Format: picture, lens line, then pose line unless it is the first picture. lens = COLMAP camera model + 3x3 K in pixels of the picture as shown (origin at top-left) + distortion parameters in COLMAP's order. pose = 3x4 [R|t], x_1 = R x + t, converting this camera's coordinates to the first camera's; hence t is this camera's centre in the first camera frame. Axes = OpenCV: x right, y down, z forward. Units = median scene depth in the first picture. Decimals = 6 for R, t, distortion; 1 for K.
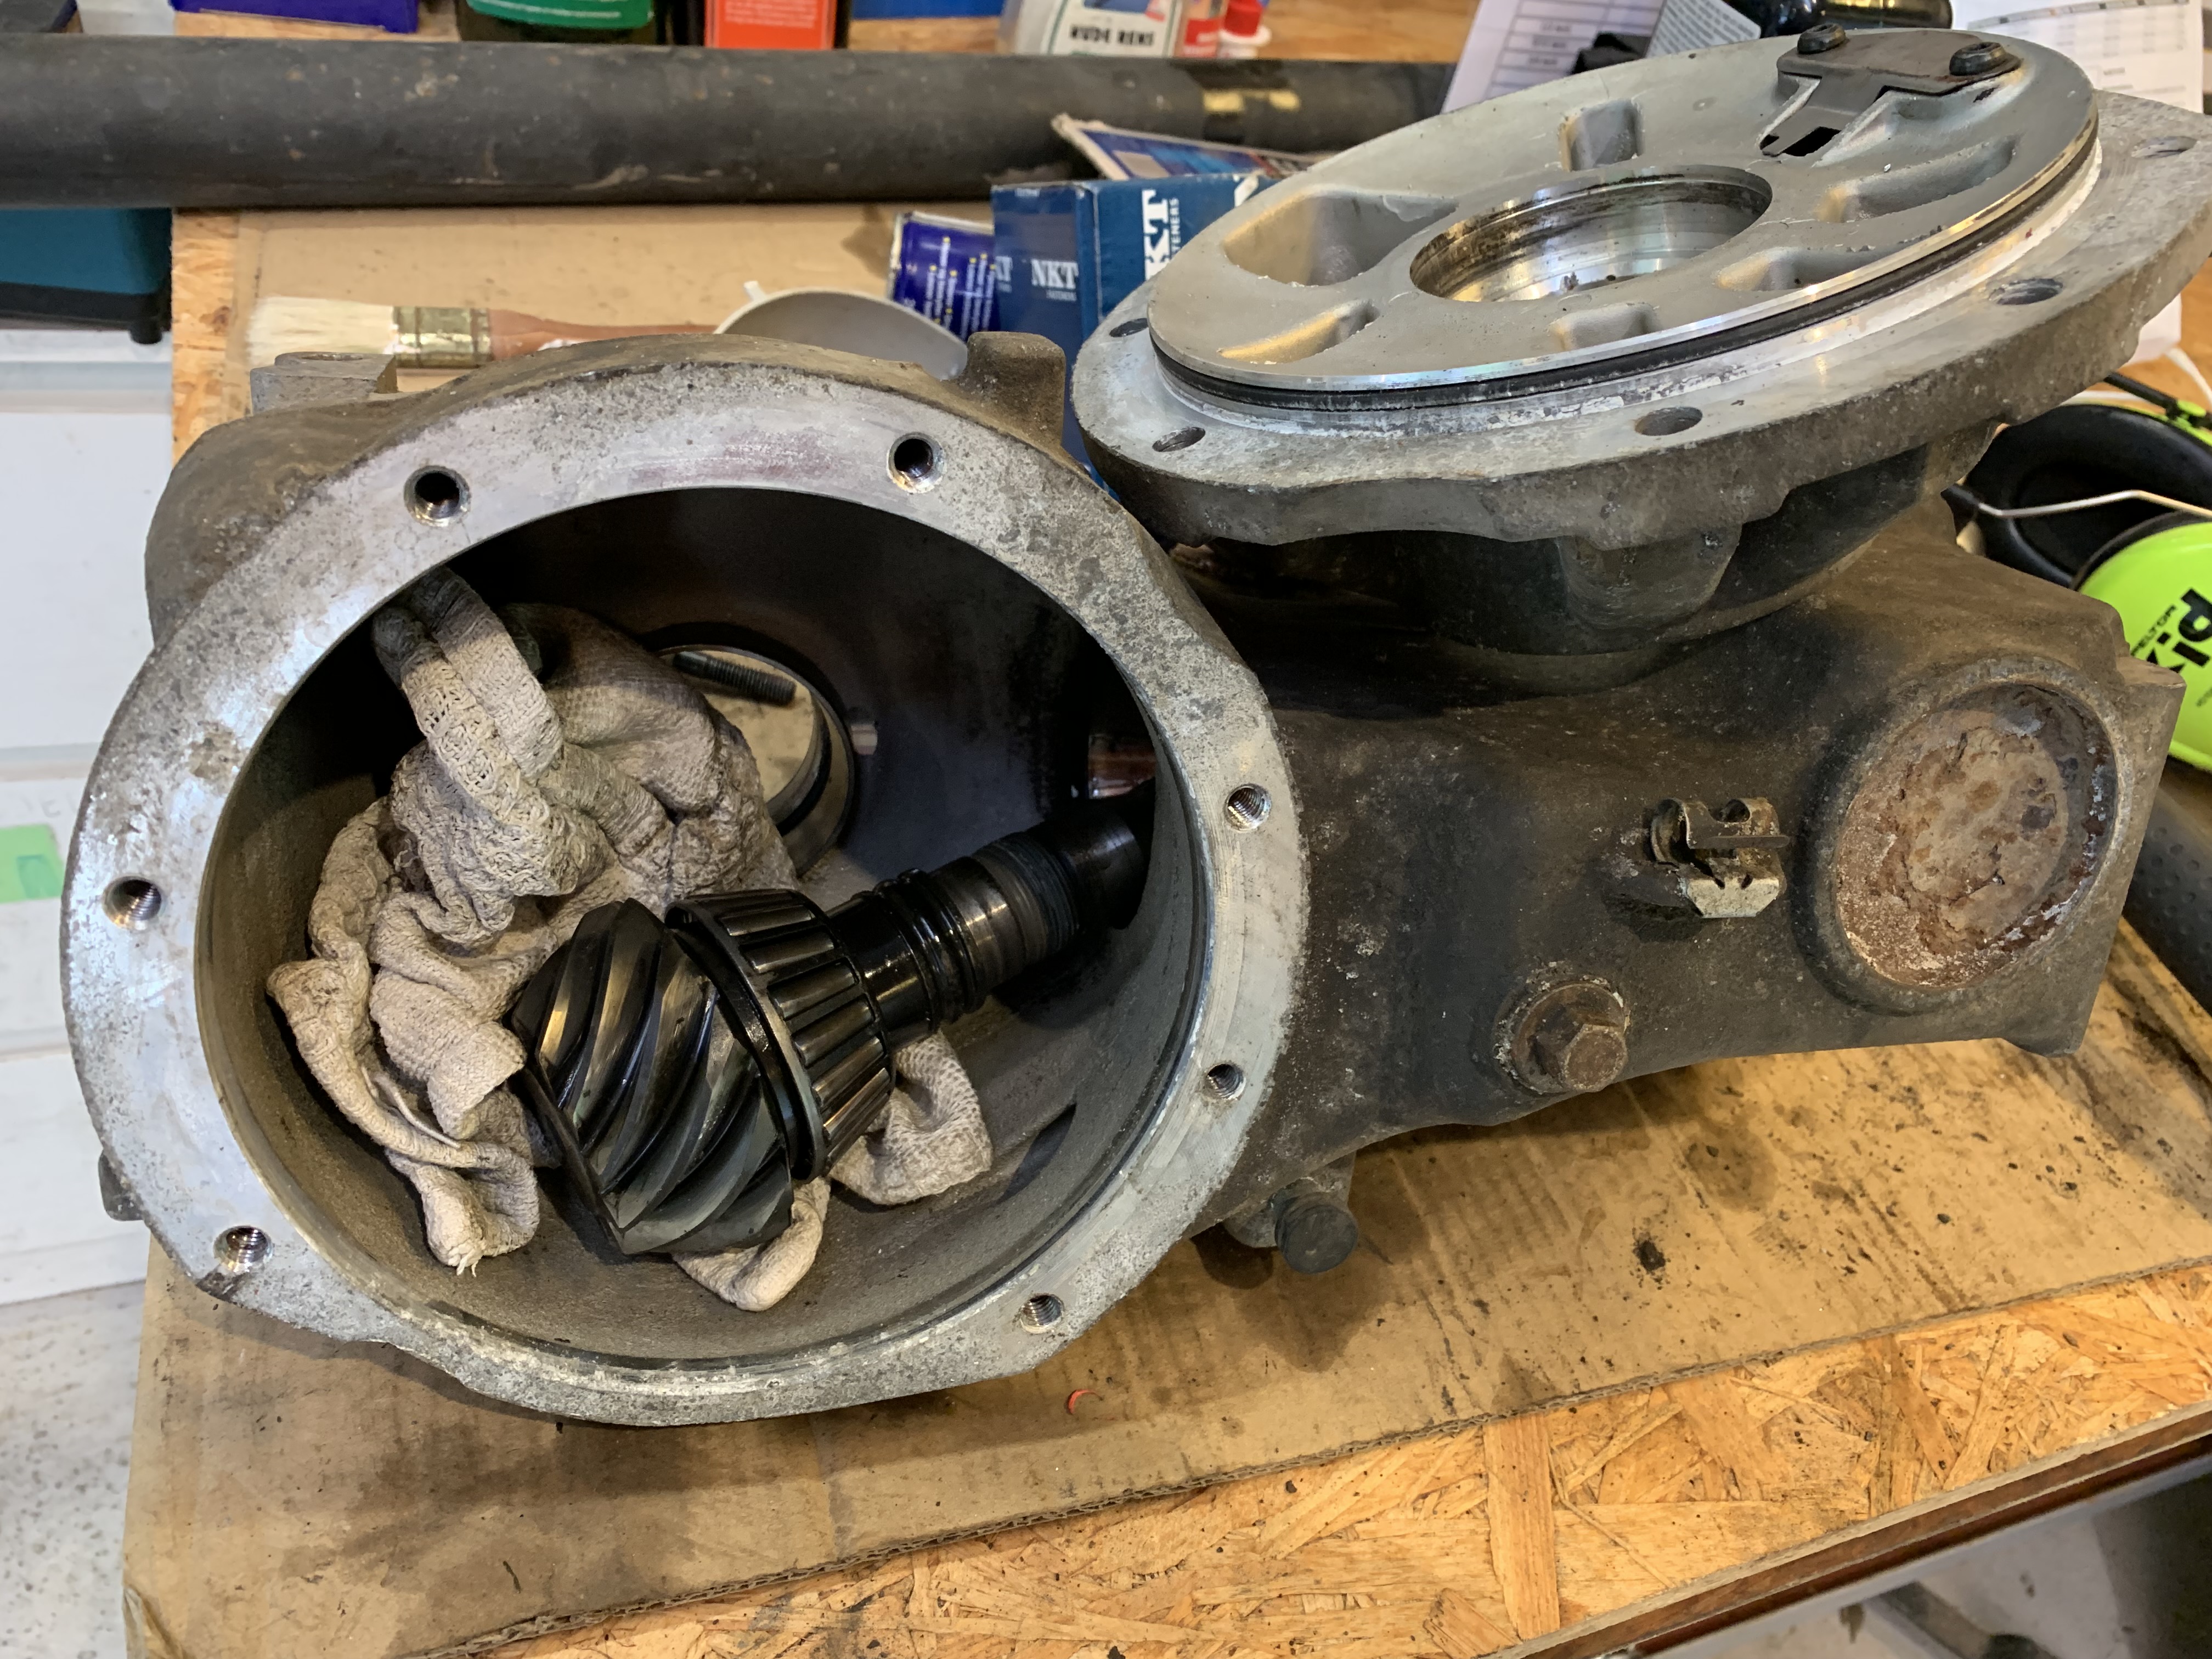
lens RADIAL K [[1521.0, 0, 1106.0], [0, 1521.0, 829.5], [0, 0, 1]] dist [0.092731, -0.184621]
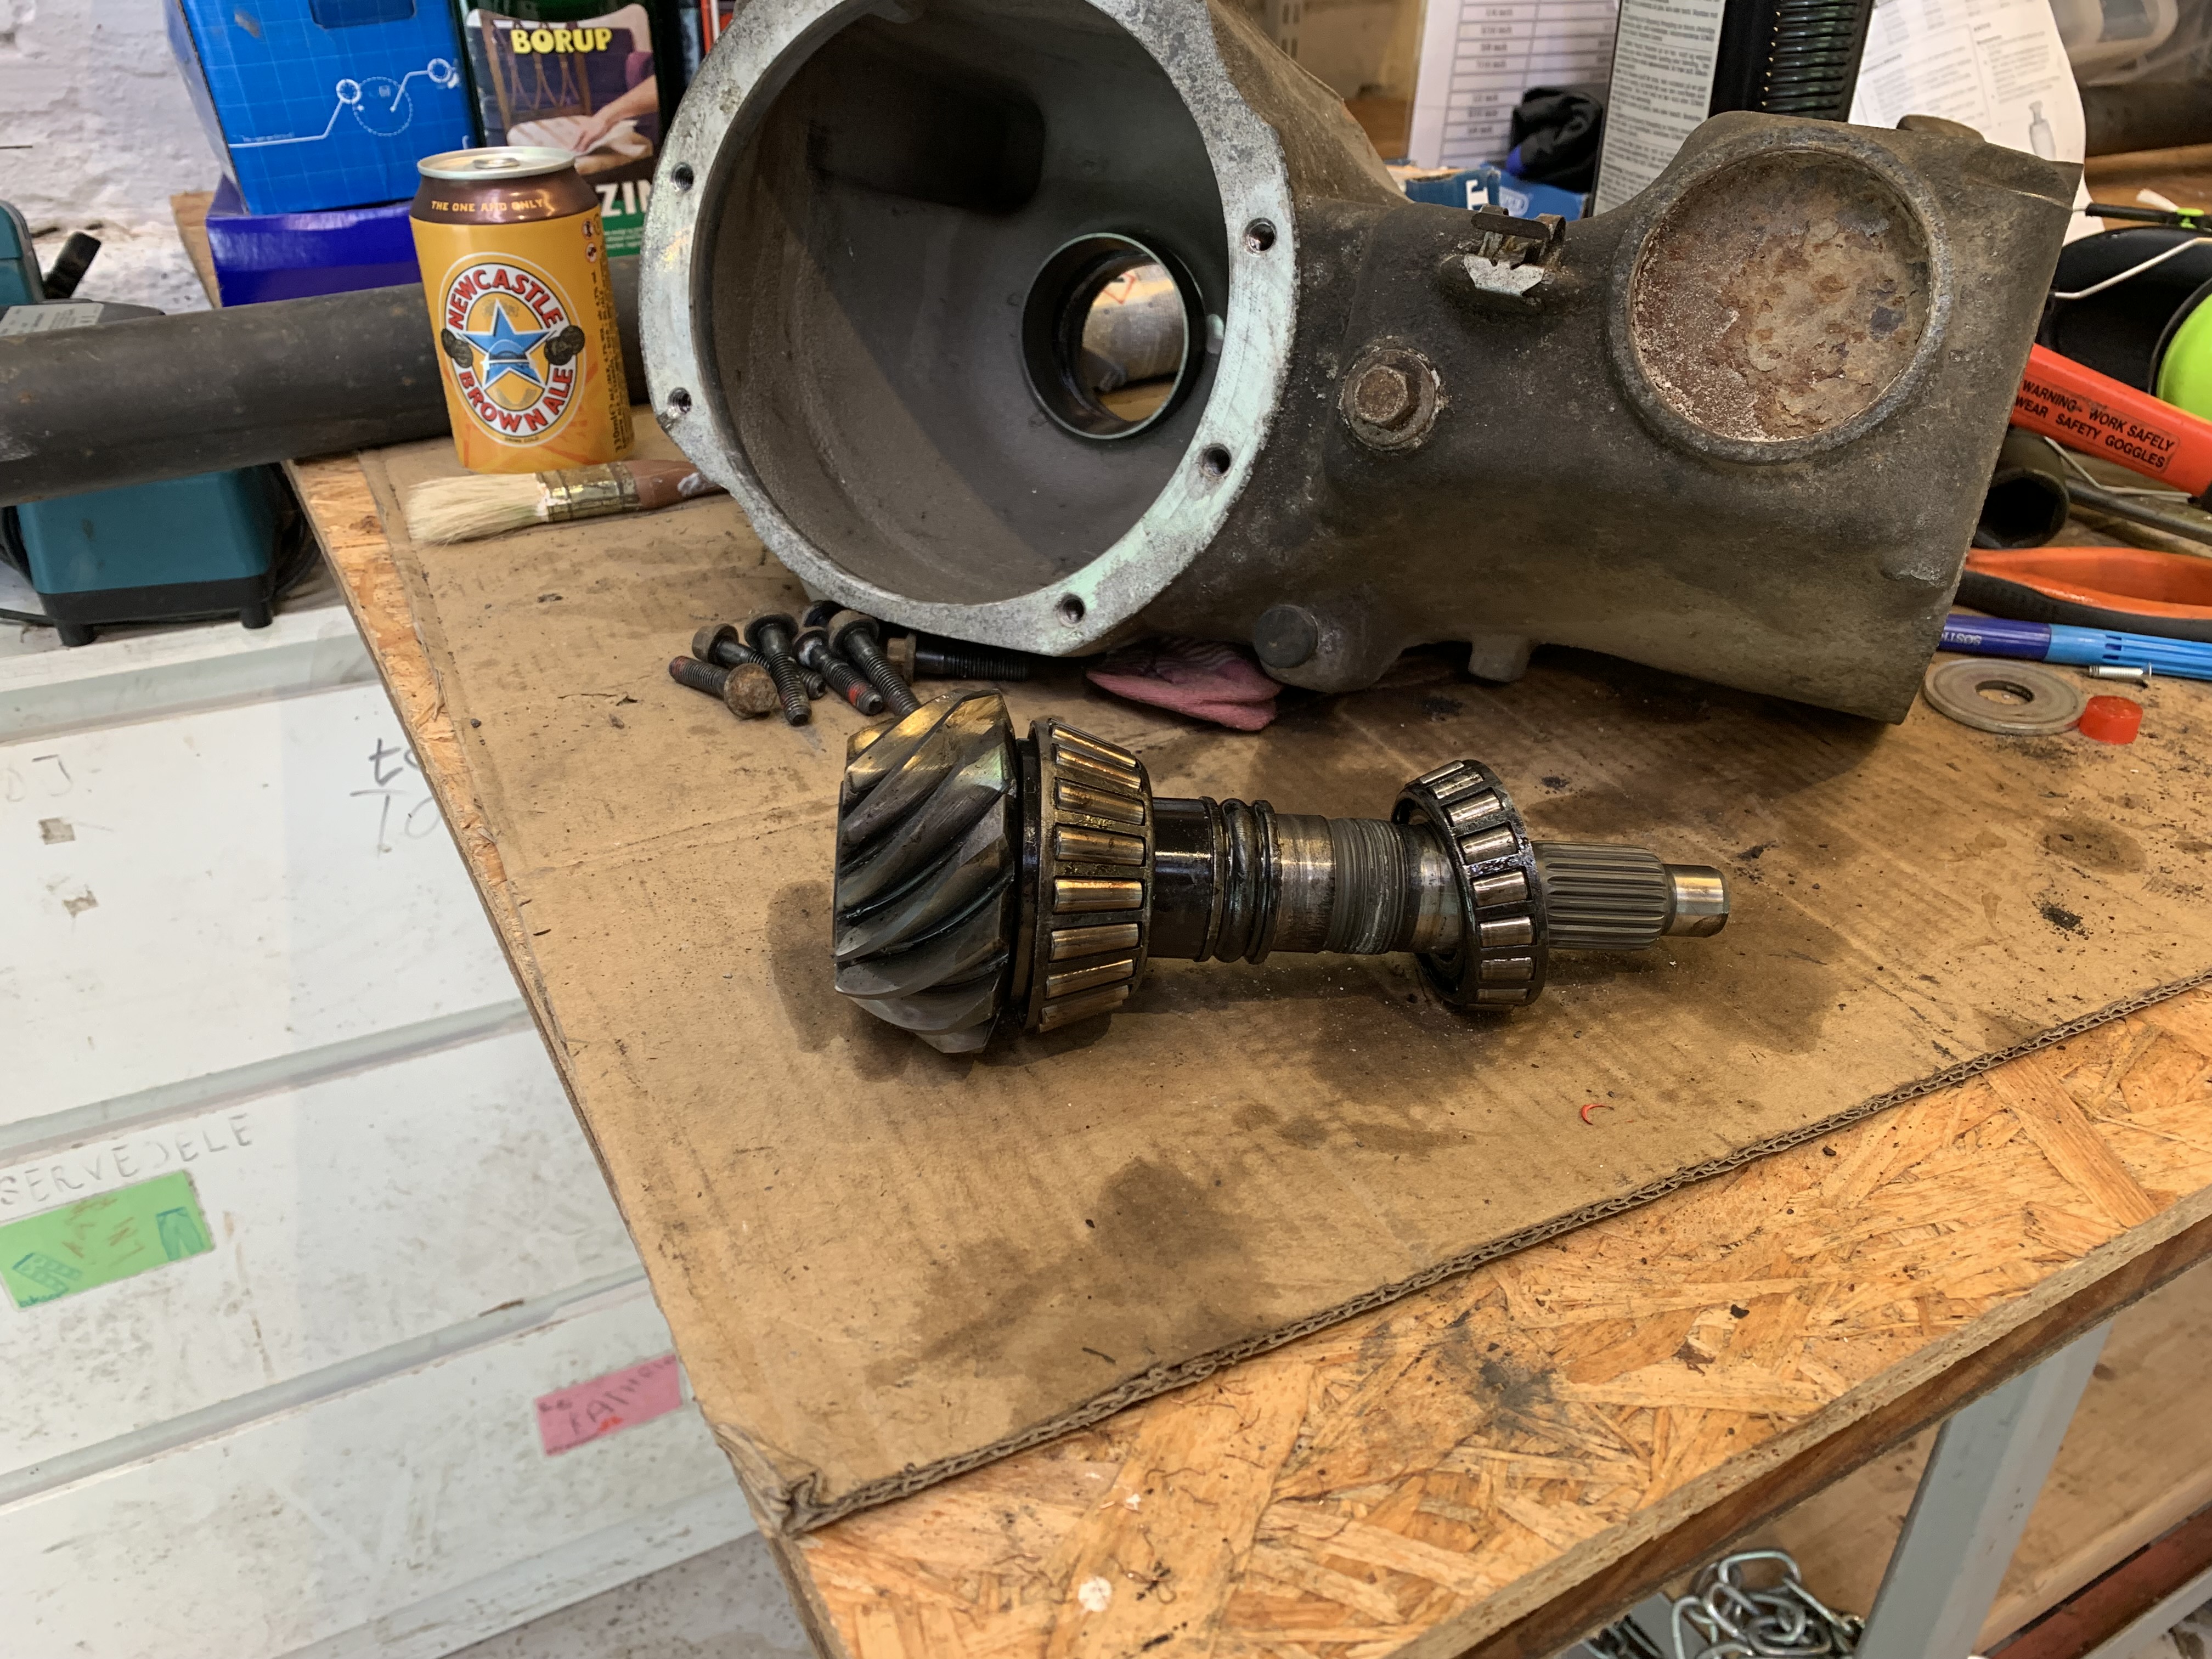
lens RADIAL K [[1567.5, 0, 1106.0], [0, 1567.5, 829.5], [0, 0, 1]] dist [0.004794, -0.046029]
pose [[0.787128, 0.267232, -0.555892, 0.910217], [-0.334885, 0.942017, -0.021335, 0.566169], [0.517958, 0.202954, 0.830981, -0.158499]]
